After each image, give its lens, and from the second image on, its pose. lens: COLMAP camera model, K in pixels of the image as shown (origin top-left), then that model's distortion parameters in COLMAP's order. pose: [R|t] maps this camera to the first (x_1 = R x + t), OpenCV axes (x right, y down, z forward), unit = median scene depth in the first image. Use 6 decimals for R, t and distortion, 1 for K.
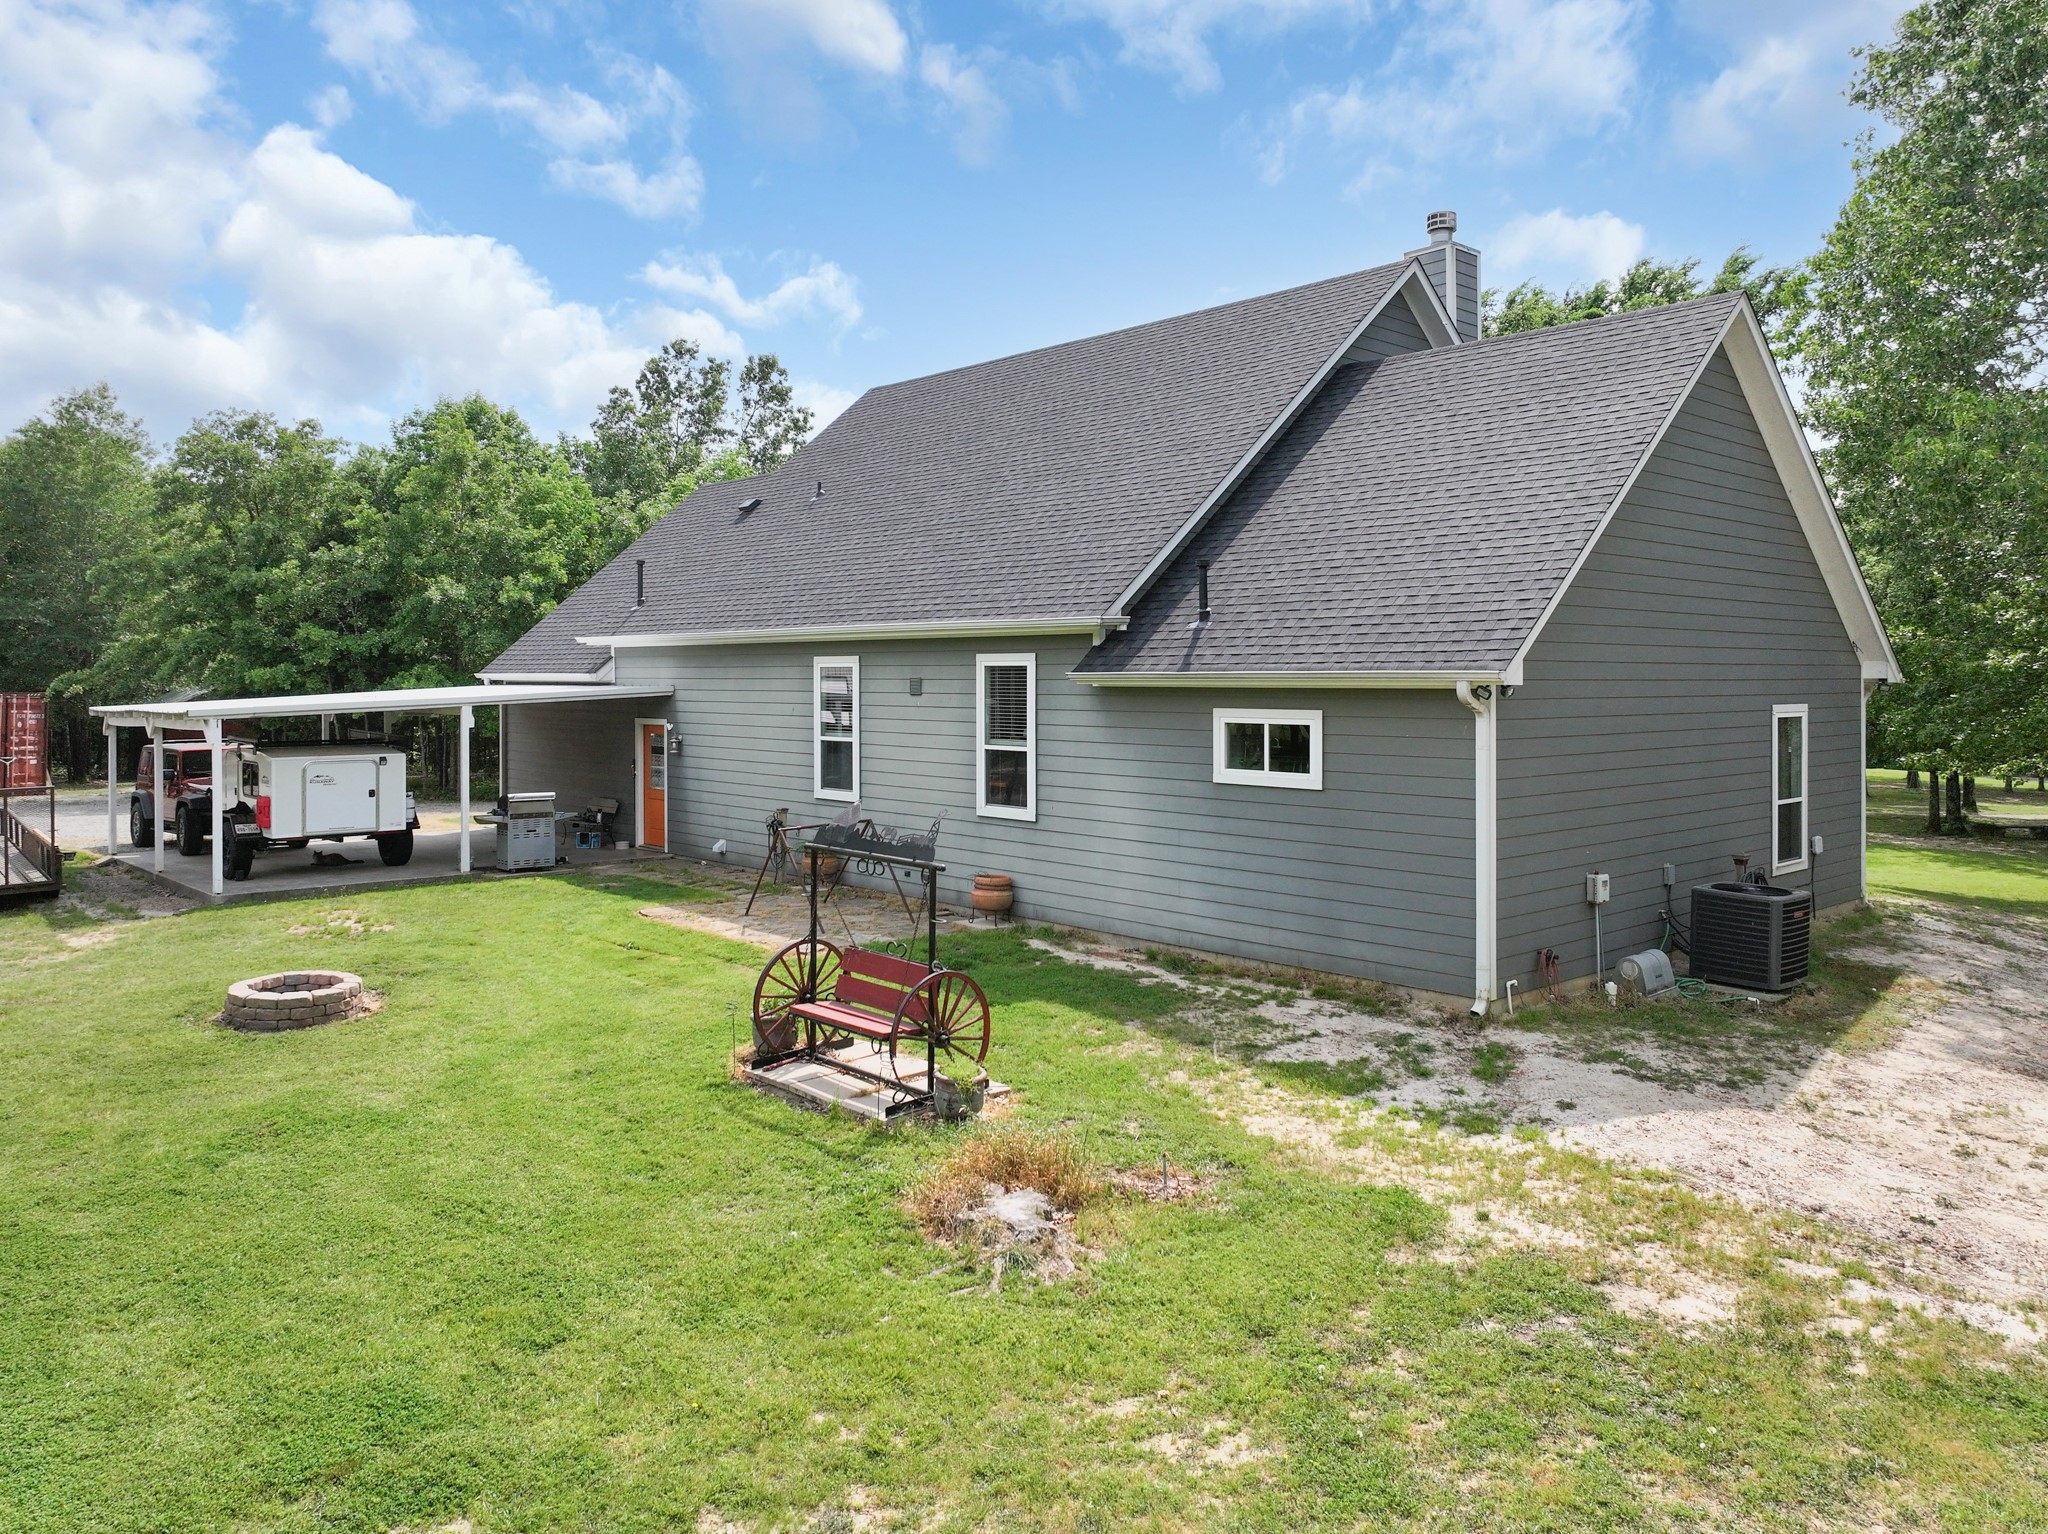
lens RADIAL K [[1452.4, 0, 1037.3], [0, 1452.4, 694.6], [0, 0, 1]] dist [-0.000194, 0.000747]
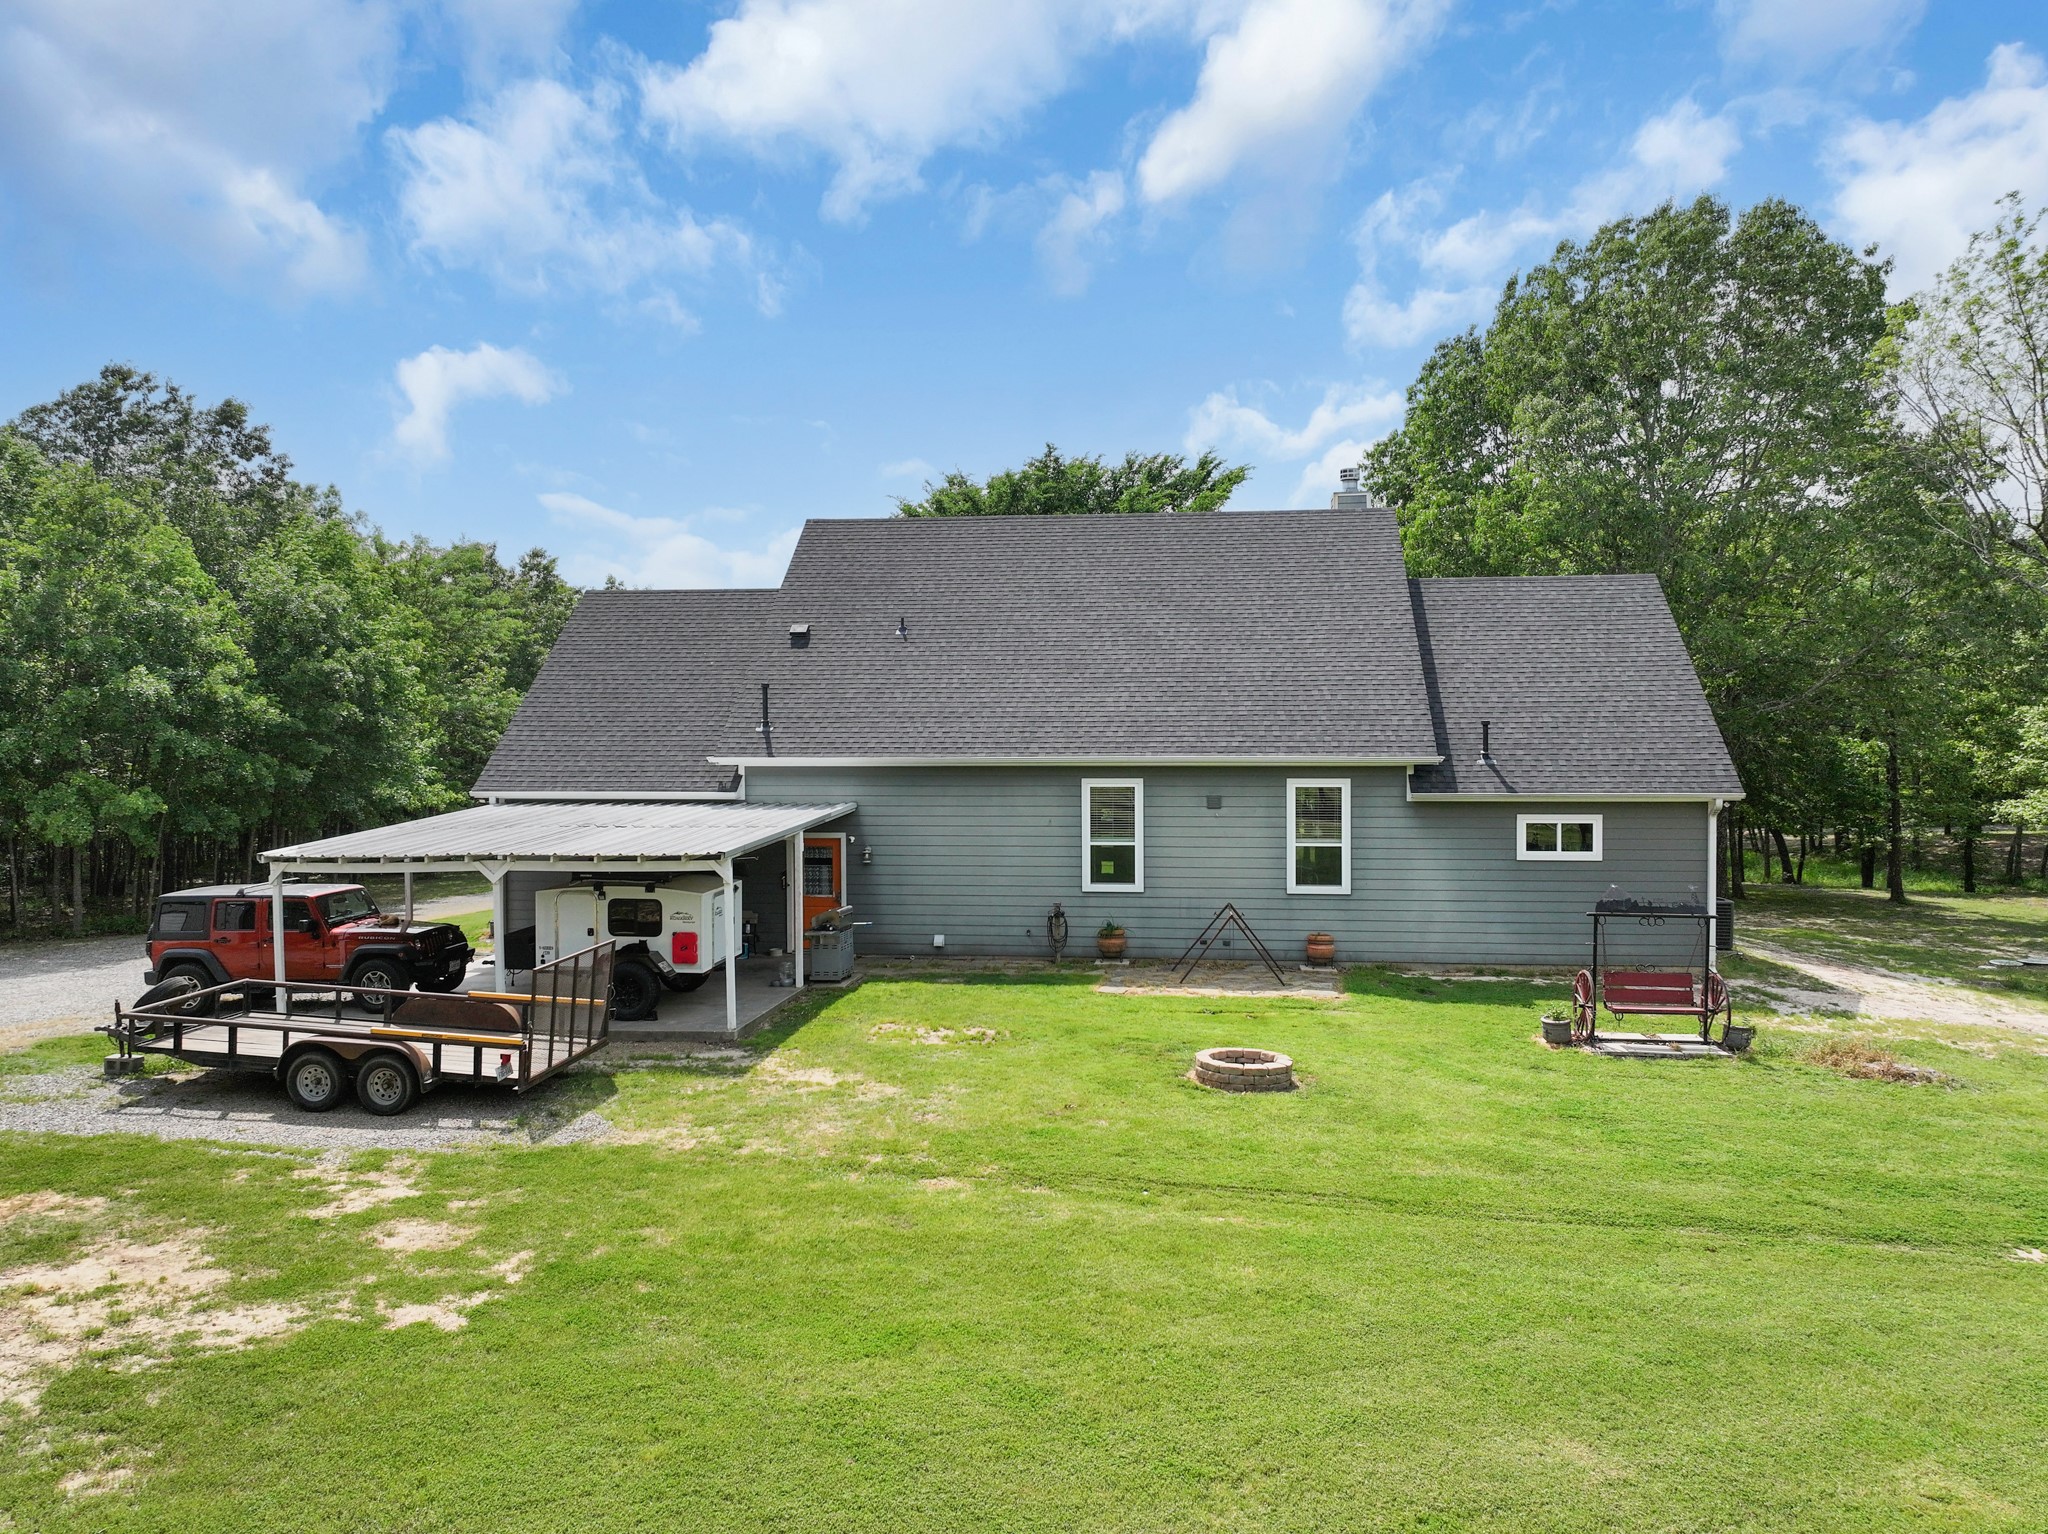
lens RADIAL K [[1410.2, 0, 1024.0], [0, 1410.2, 767.0], [0, 0, 1]] dist [0.001270, -0.001204]
pose [[0.777844, -0.020129, 0.628135, -1.096876], [0.013499, 0.999791, 0.015323, -0.063760], [-0.628312, -0.003440, 0.777954, 0.100287]]
